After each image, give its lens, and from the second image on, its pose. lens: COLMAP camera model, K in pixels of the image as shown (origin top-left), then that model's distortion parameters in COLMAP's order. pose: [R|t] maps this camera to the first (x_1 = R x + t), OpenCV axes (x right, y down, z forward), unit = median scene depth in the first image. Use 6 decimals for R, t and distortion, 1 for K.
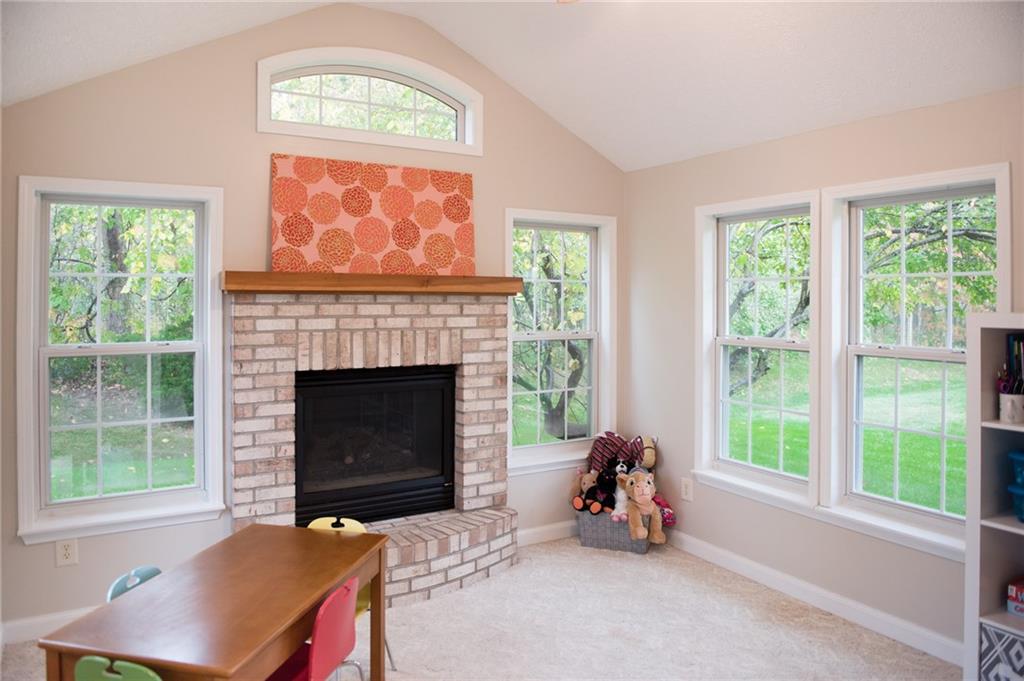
lens RADIAL K [[718.9, 0, 511.5], [0, 718.9, 289.1], [0, 0, 1]] dist [-0.040704, -0.002174]
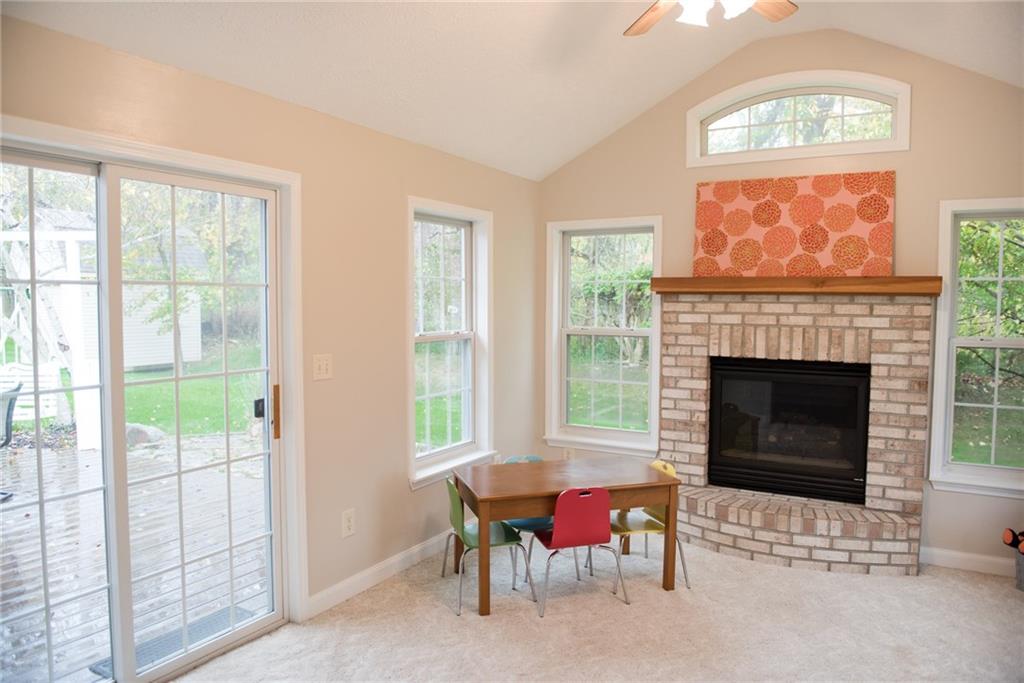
lens RADIAL K [[710.3, 0, 512.0], [0, 710.3, 341.5], [0, 0, 1]] dist [-0.052405, -0.002991]
pose [[0.484503, 0.052863, -0.873191, 0.587734], [0.005448, 0.997971, 0.063440, 0.008367], [0.874772, -0.035494, 0.483232, 0.094092]]
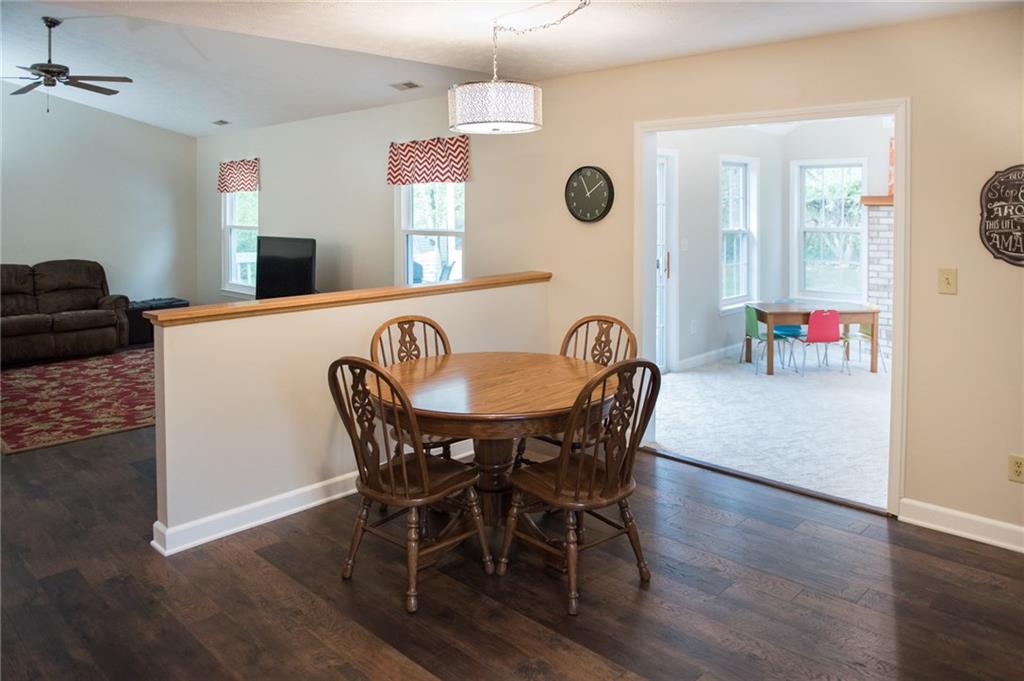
lens RADIAL K [[751.4, 0, 493.2], [0, 751.4, 200.4], [0, 0, 1]] dist [-0.054393, -0.002906]
pose [[0.237800, -0.005974, -0.971296, 1.402498], [0.009814, 0.999945, -0.003748, -0.012861], [0.971265, -0.008641, 0.237845, -0.595339]]
